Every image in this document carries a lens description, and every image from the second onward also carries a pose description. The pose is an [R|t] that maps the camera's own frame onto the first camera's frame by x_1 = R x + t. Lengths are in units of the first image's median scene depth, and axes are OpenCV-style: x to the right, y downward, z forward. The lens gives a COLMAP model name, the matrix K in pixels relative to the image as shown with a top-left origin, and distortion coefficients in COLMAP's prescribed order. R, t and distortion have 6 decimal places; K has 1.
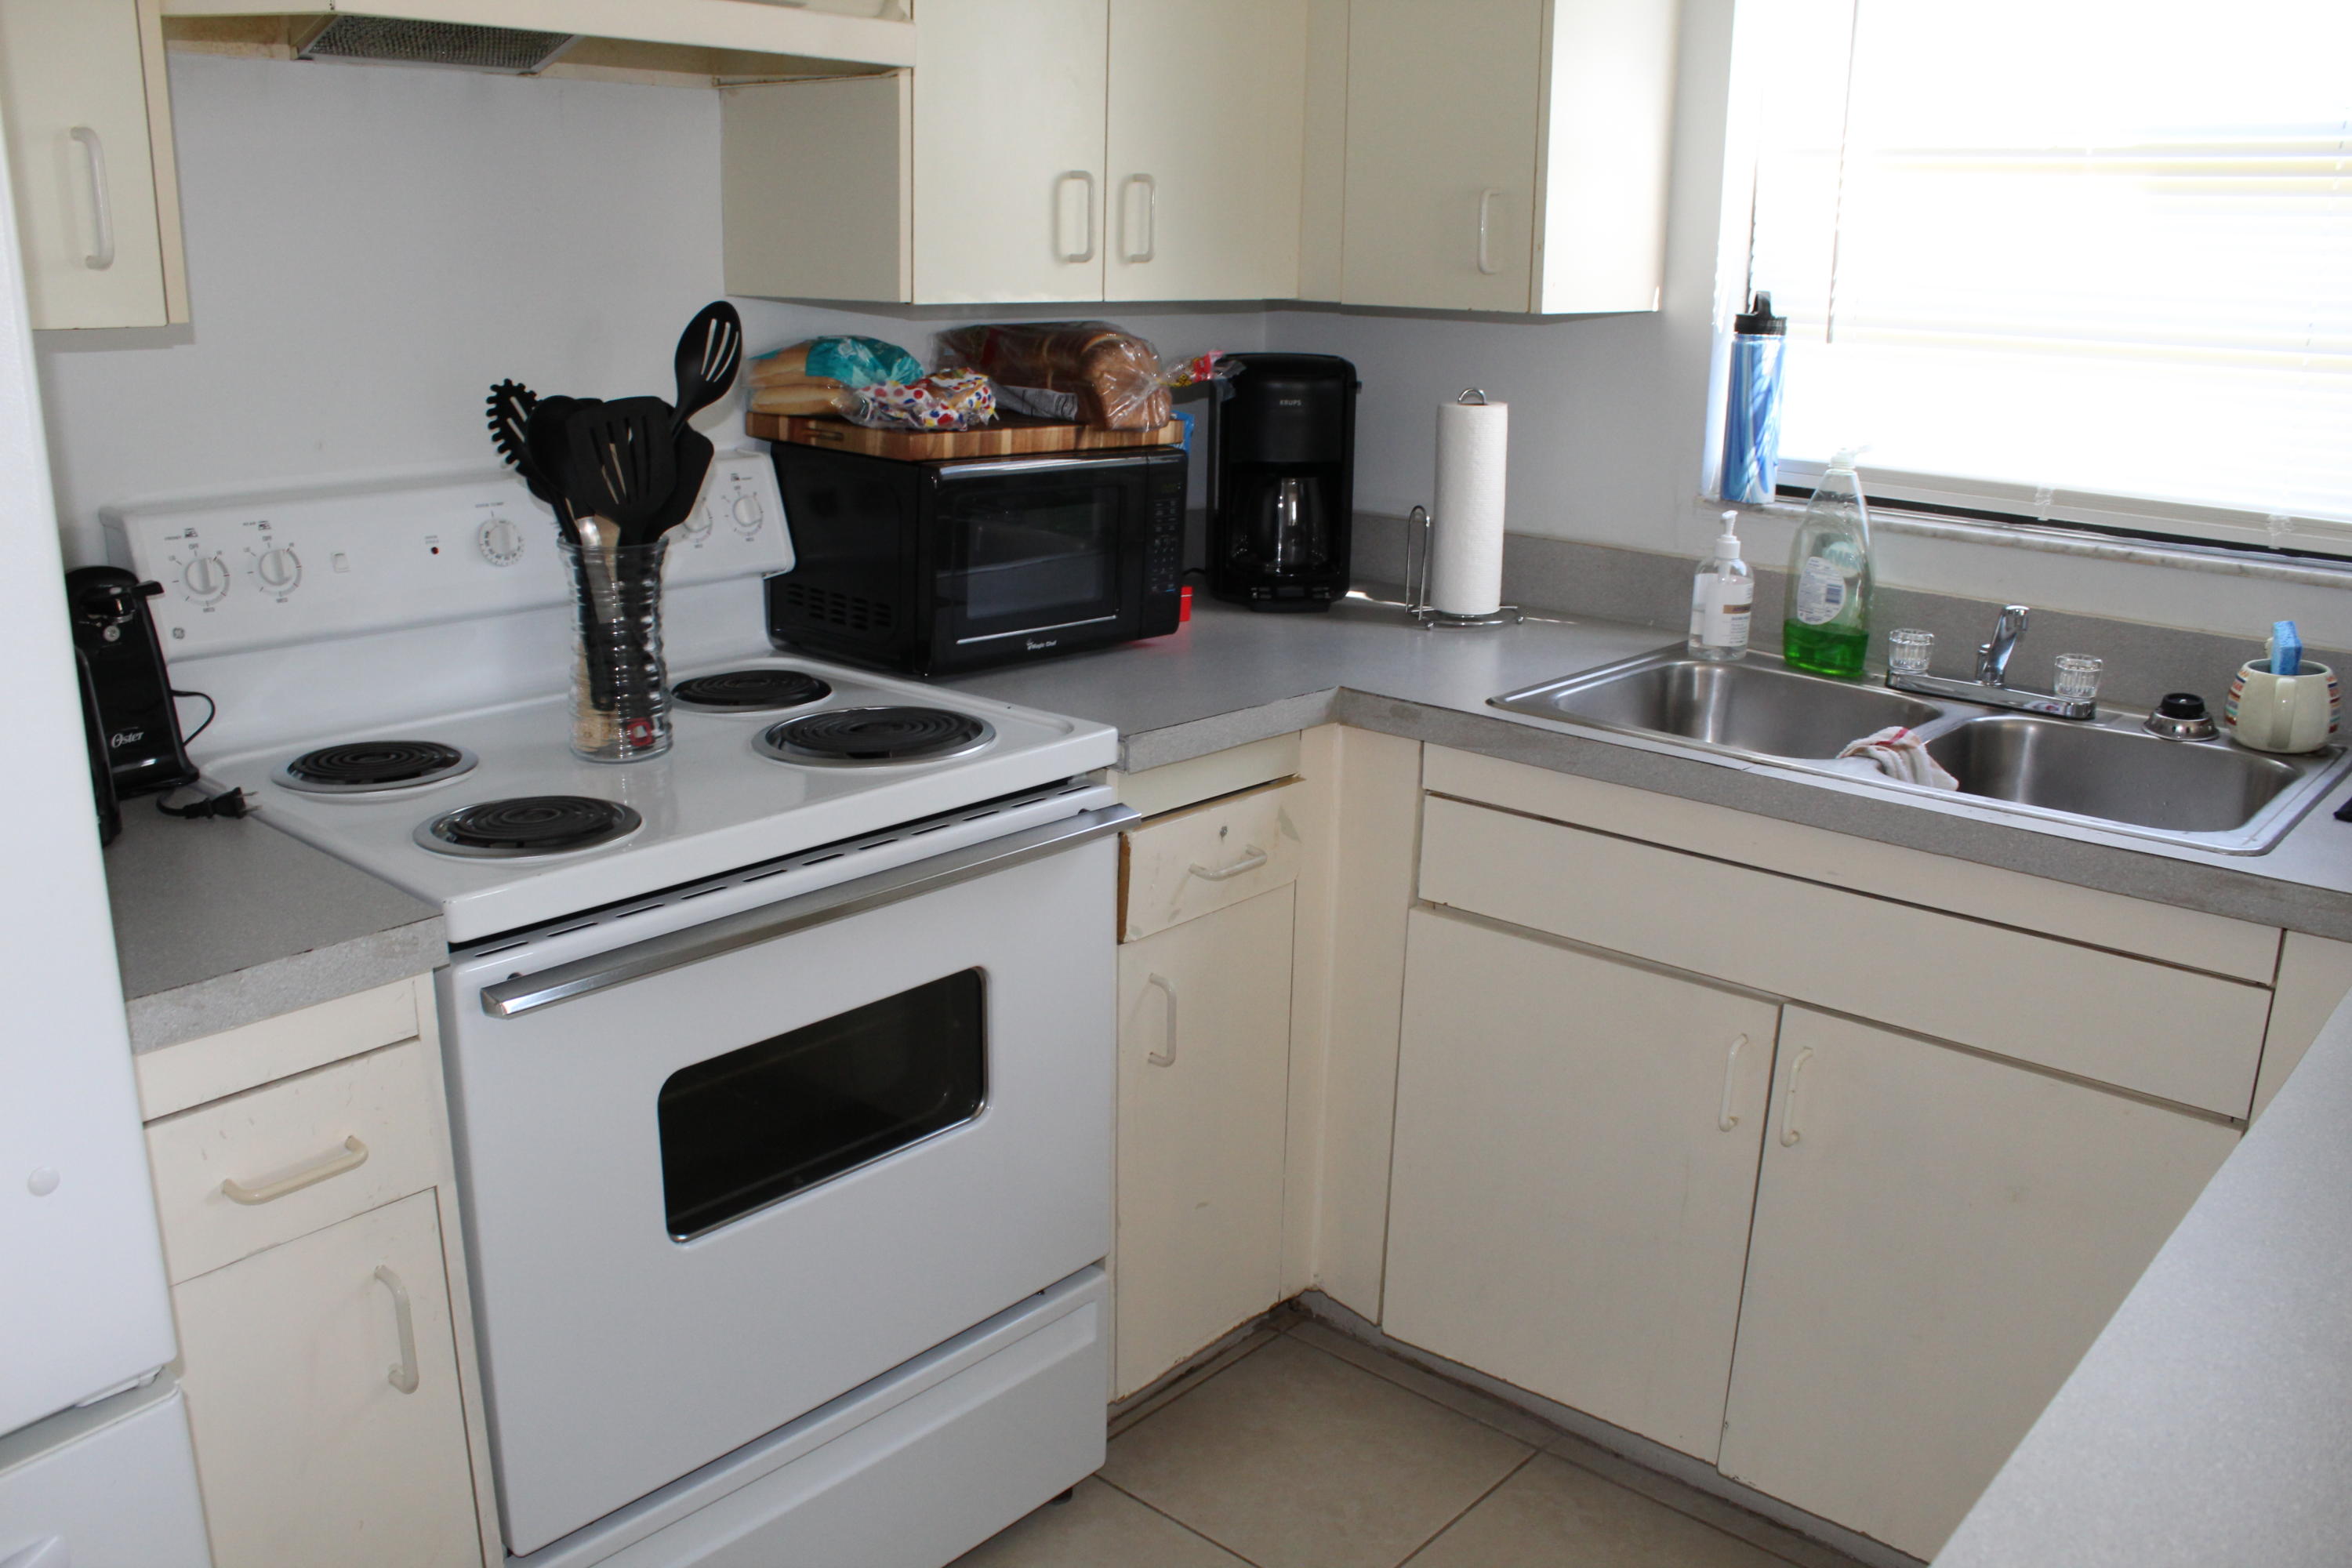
lens RADIAL K [[1949.8, 0, 1176.0], [0, 1949.8, 784.0], [0, 0, 1]] dist [-0.171986, 0.155095]
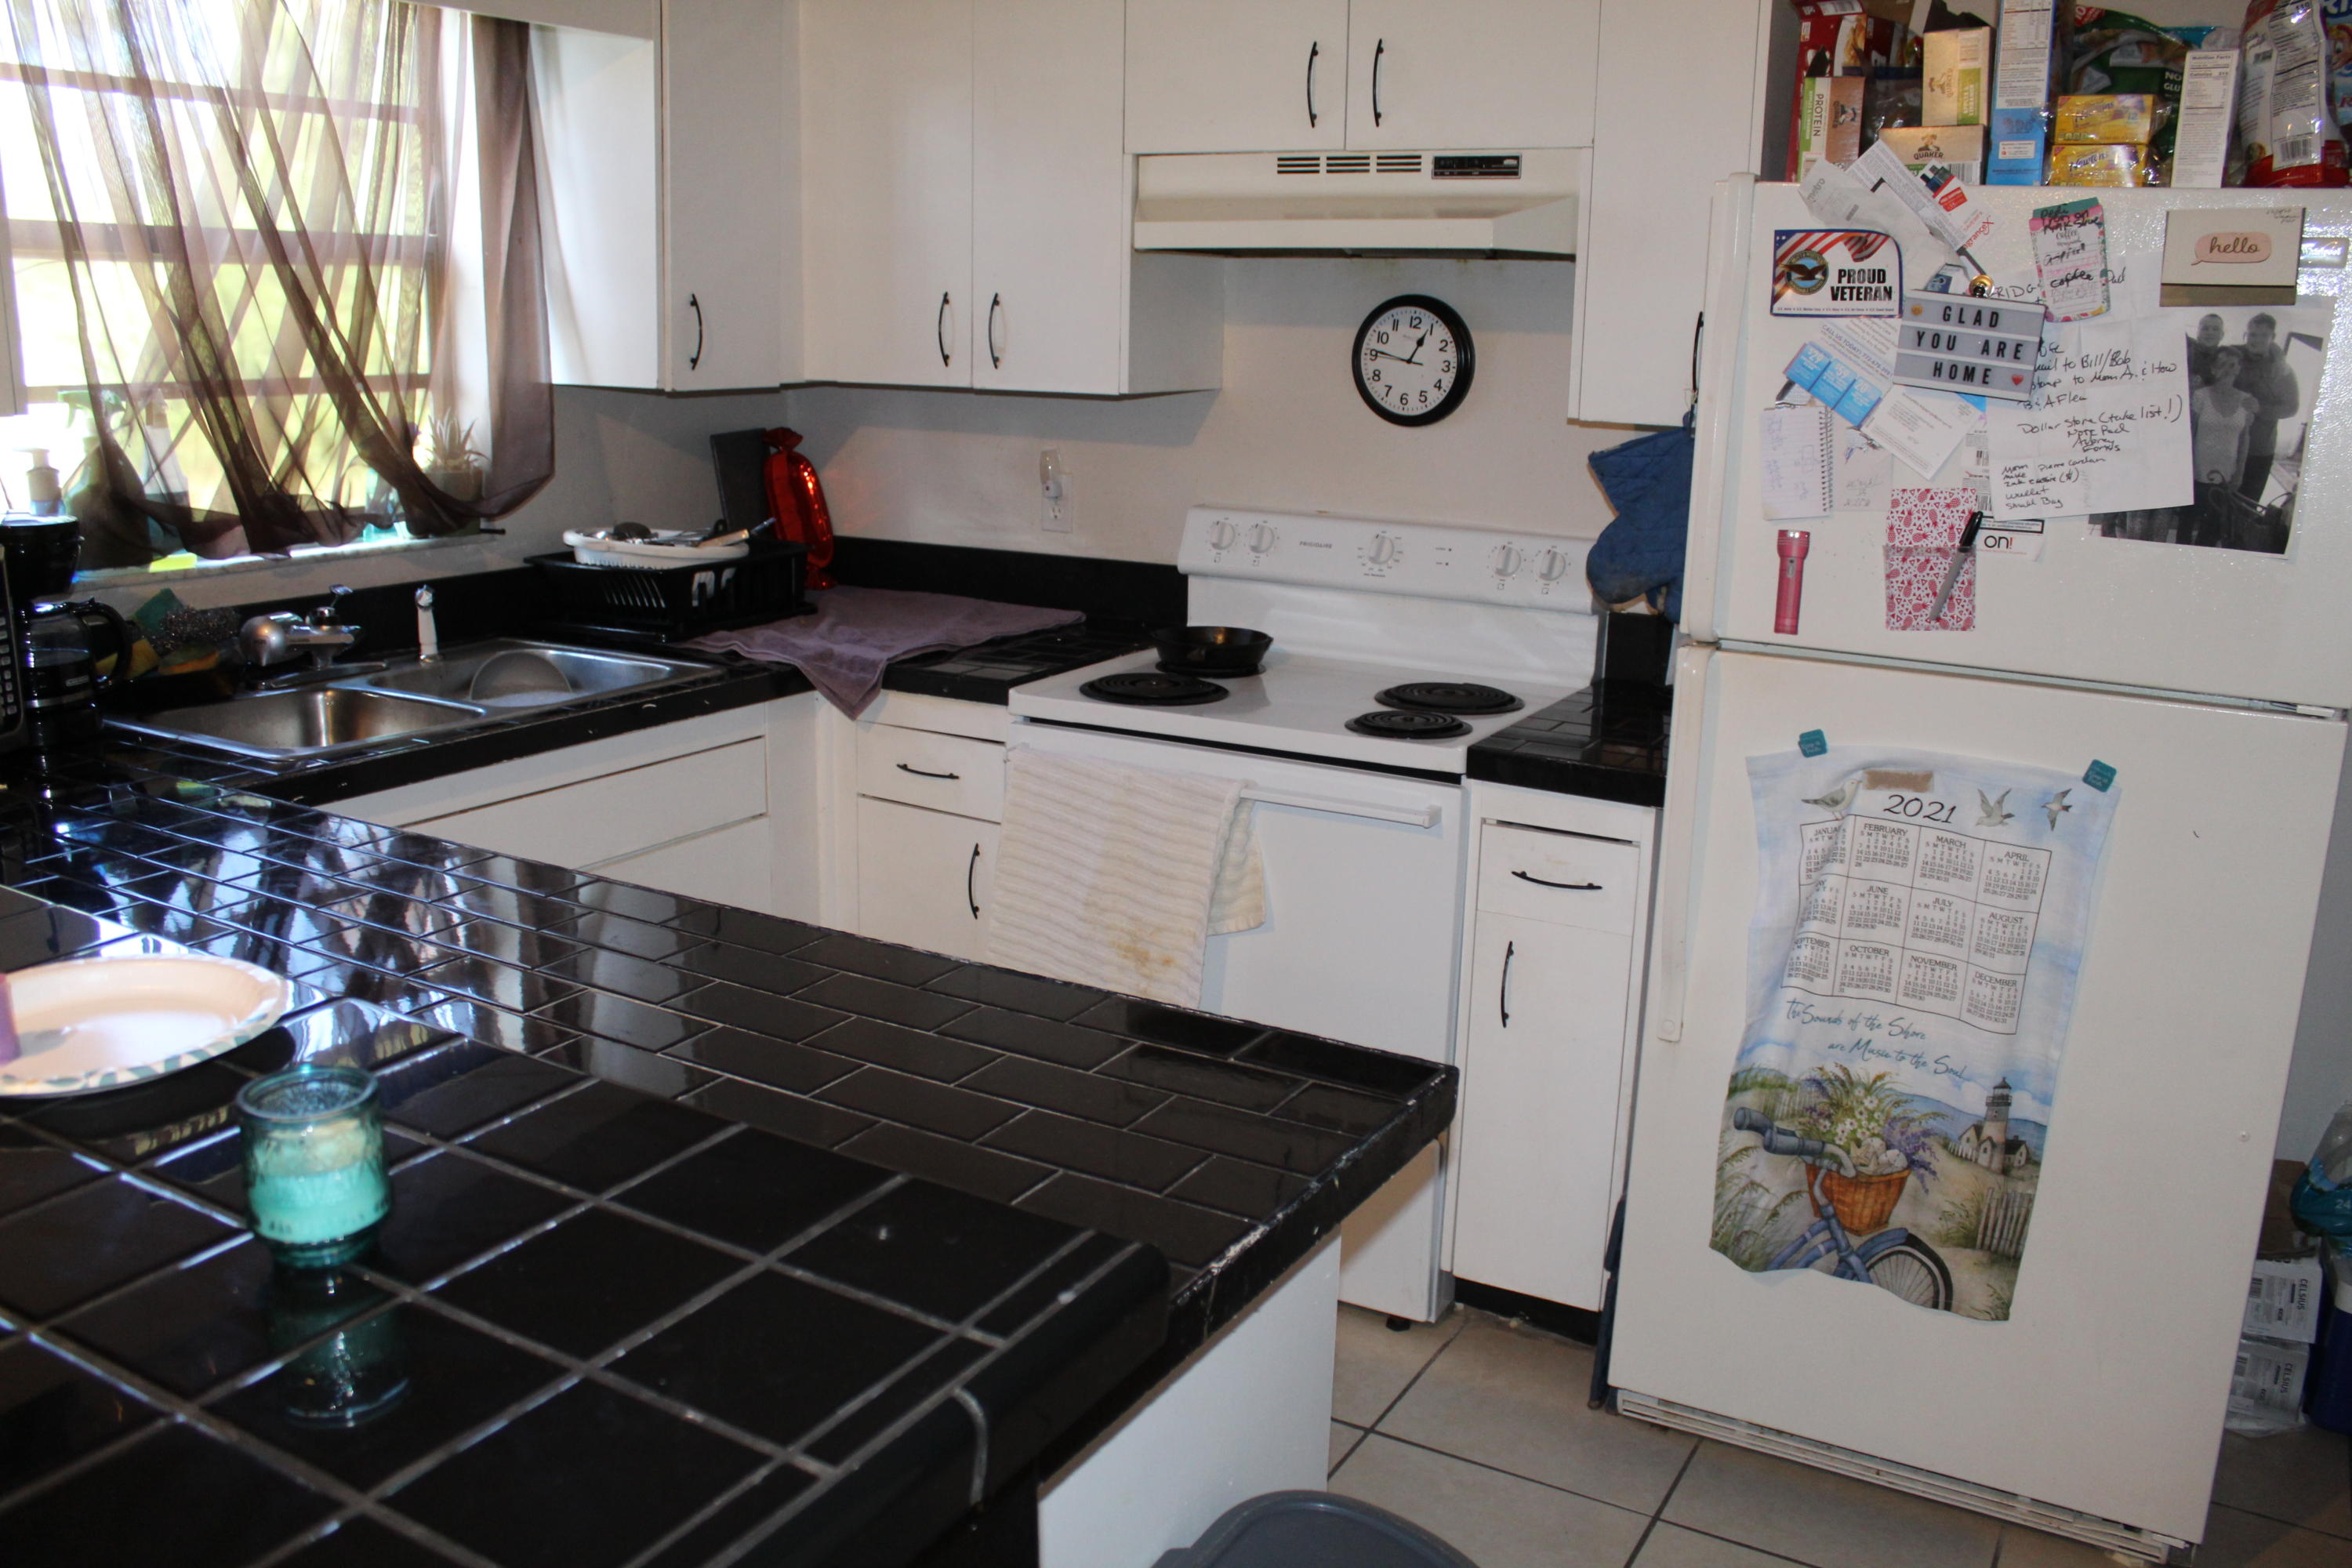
lens RADIAL K [[1949.8, 0, 1176.0], [0, 1949.8, 784.0], [0, 0, 1]] dist [-0.171986, 0.155095]
pose [[0.188174, 0.214458, -0.958435, 1.048214], [-0.280668, 0.946914, 0.156775, -0.125191], [0.941178, 0.239501, 0.238376, 0.424033]]
